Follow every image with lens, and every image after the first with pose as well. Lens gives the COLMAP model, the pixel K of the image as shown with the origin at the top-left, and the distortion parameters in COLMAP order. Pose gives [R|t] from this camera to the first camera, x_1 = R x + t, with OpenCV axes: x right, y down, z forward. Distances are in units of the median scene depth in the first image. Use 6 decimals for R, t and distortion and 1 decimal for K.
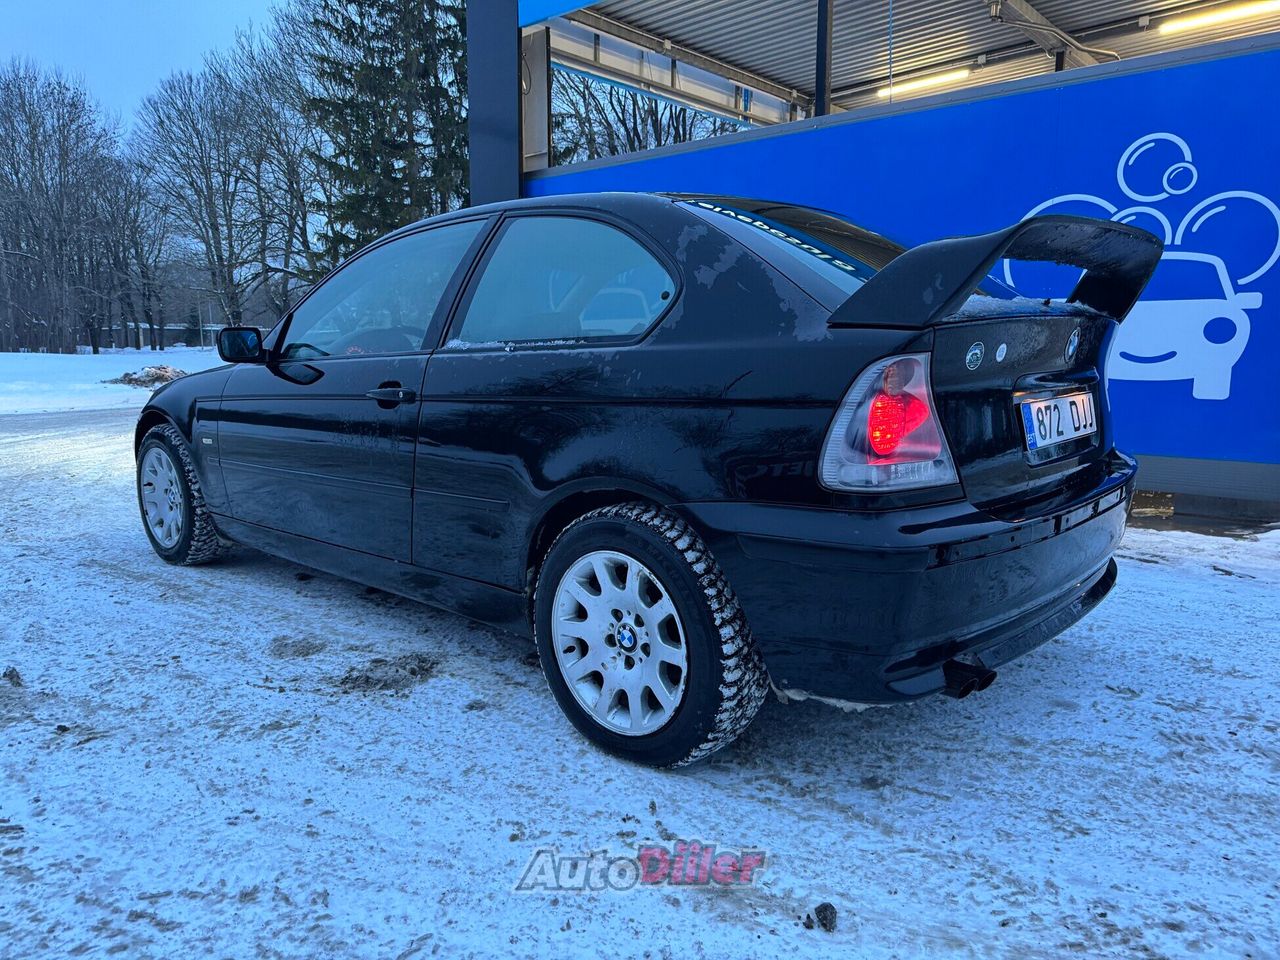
lens RADIAL K [[898.9, 0, 643.4], [0, 898.9, 476.7], [0, 0, 1]] dist [-0.009047, 0.003795]
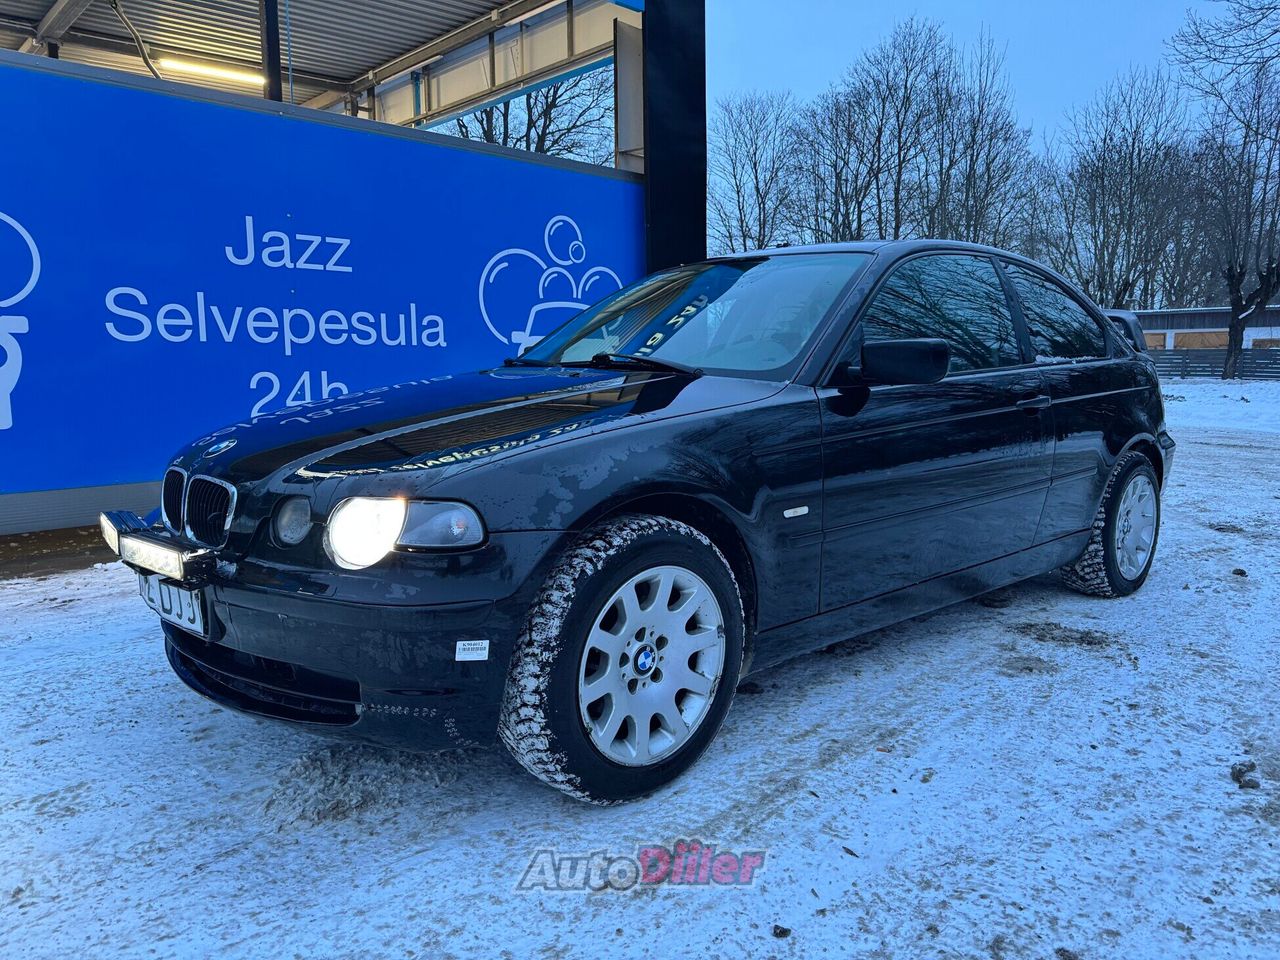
lens RADIAL K [[898.9, 0, 644.2], [0, 898.9, 484.5], [0, 0, 1]] dist [-0.009047, 0.003795]
pose [[0.094480, -0.118405, 0.988460, -1.235169], [0.139752, 0.984647, 0.104590, -0.151464], [-0.985669, 0.128258, 0.109577, 1.146878]]
